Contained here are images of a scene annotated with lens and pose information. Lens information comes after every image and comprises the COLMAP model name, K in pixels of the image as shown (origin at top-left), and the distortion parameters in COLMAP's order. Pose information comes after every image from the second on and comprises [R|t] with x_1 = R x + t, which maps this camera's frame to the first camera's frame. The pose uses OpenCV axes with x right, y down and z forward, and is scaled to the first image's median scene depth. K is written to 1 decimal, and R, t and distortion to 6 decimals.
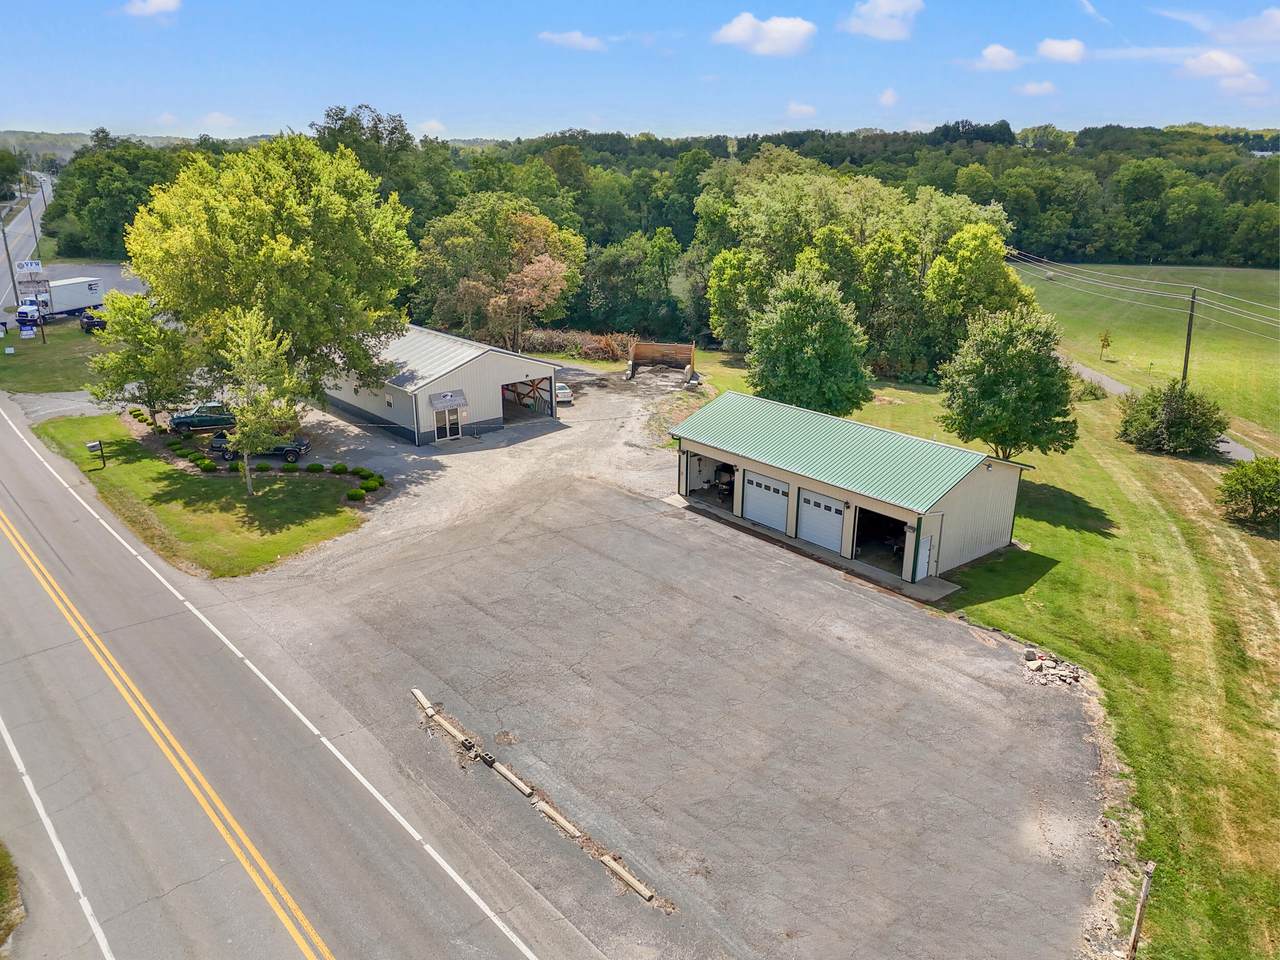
lens RADIAL K [[909.1, 0, 640.0], [0, 909.1, 480.0], [0, 0, 1]] dist [0.006783, 0.001539]
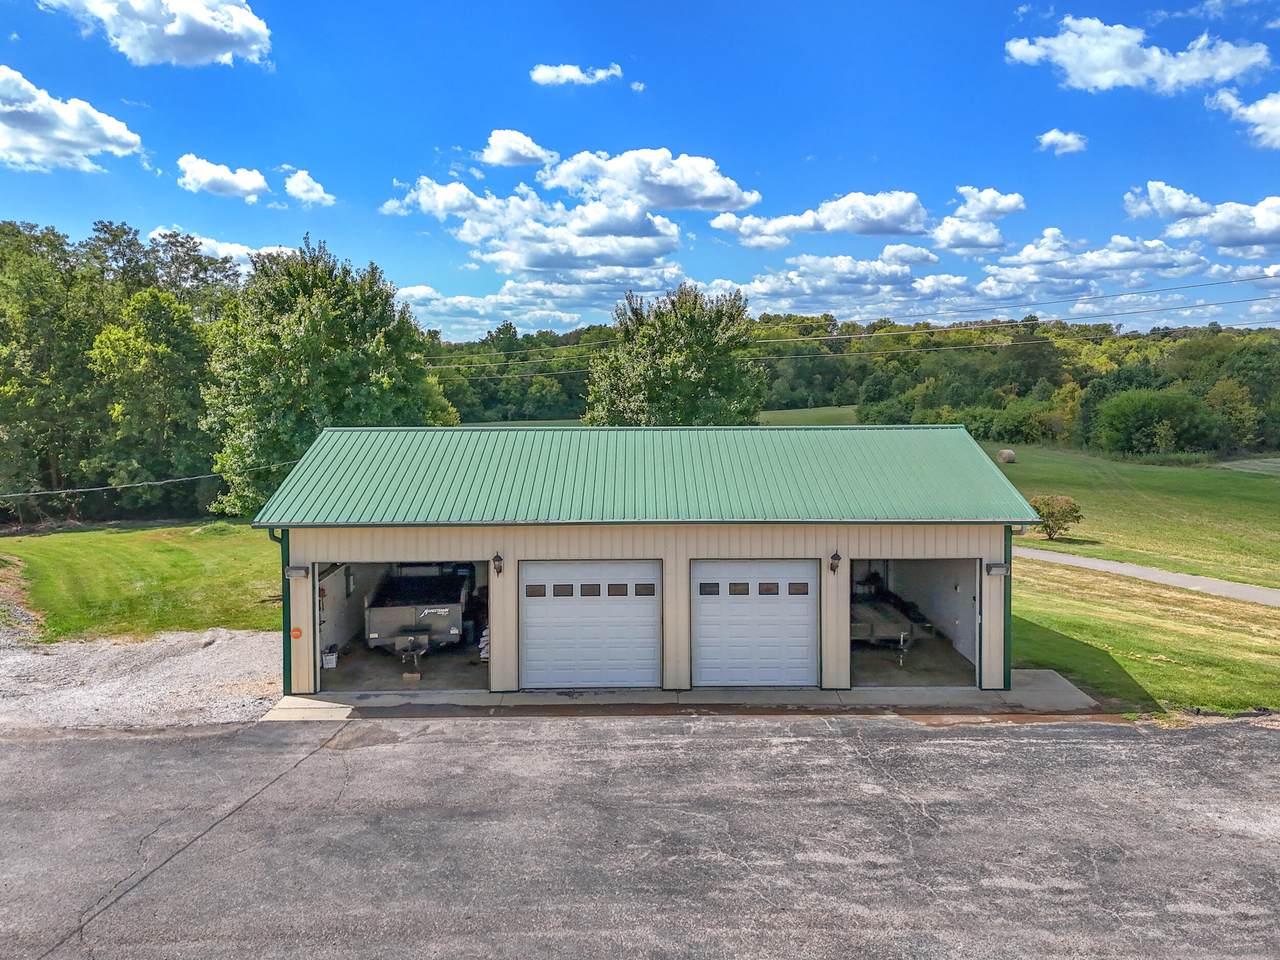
lens RADIAL K [[909.1, 0, 640.0], [0, 909.1, 480.0], [0, 0, 1]] dist [0.006783, 0.001539]
pose [[0.673116, -0.087881, 0.734297, -0.131417], [0.271634, 0.952891, -0.134959, 0.022094], [-0.687844, 0.290304, 0.665277, 0.698268]]
